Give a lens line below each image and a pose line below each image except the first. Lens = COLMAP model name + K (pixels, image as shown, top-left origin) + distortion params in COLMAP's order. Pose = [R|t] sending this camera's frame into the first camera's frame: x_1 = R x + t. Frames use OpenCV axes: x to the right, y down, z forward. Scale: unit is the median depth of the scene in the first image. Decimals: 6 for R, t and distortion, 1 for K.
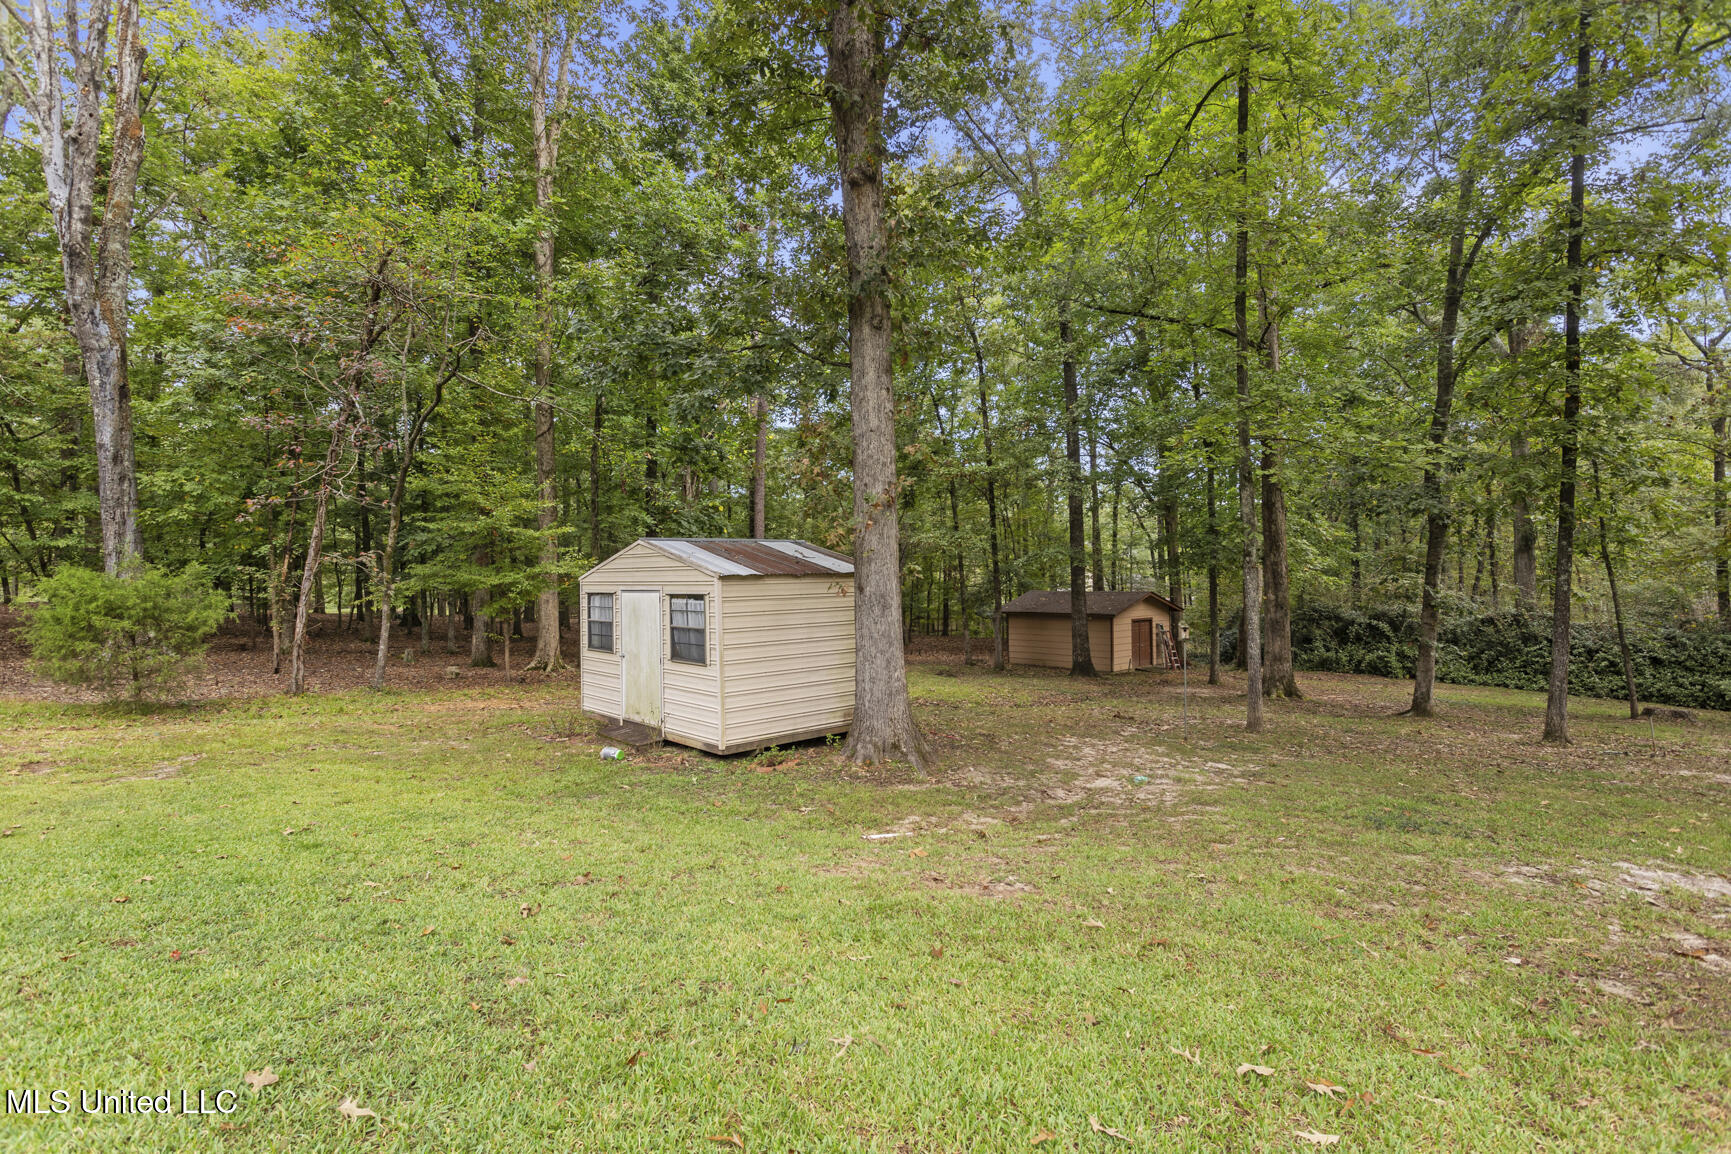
lens RADIAL K [[830.7, 0, 865.5], [0, 830.7, 577.0], [0, 0, 1]] dist [0.000814, 0.000159]
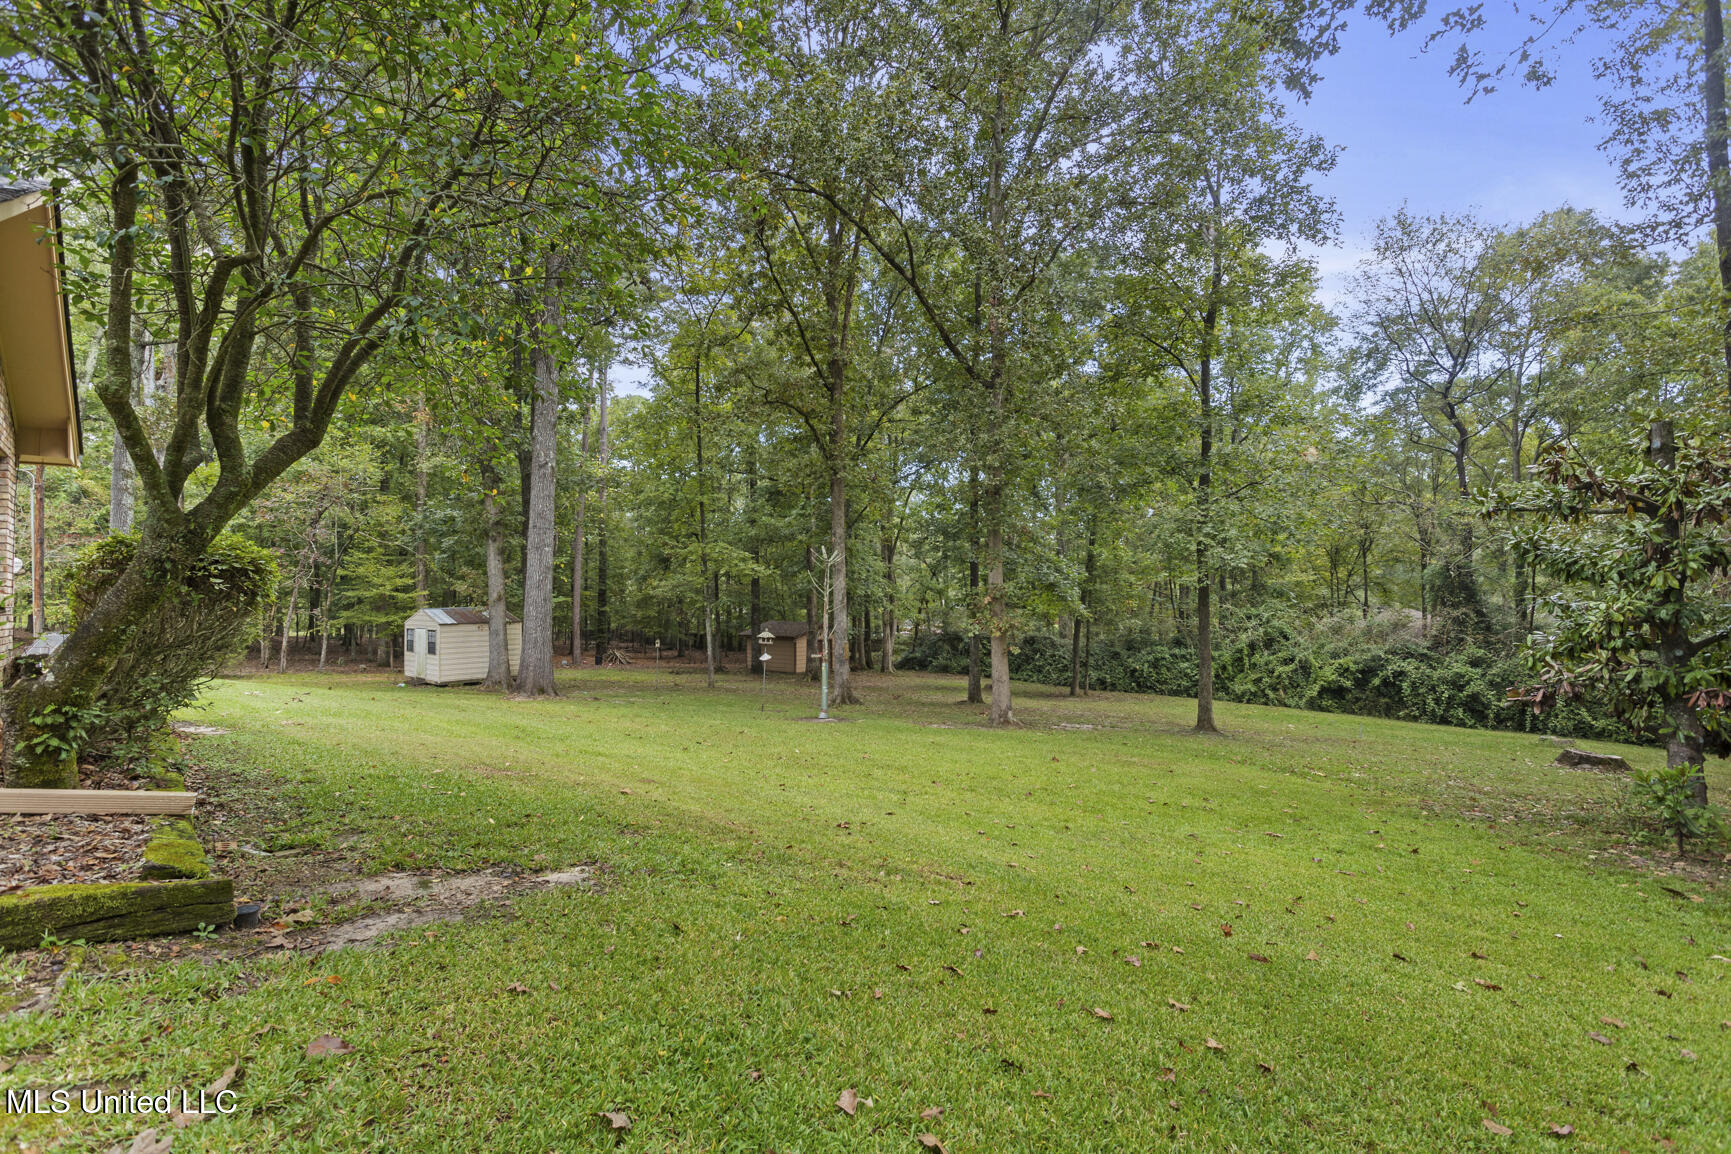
lens RADIAL K [[830.7, 0, 865.5], [0, 830.7, 577.0], [0, 0, 1]] dist [0.000814, 0.000159]
pose [[0.999137, 0.001599, 0.041515, 0.979708], [-0.000518, 0.999660, -0.026056, -0.074257], [-0.041543, 0.026012, 0.998798, -1.621693]]
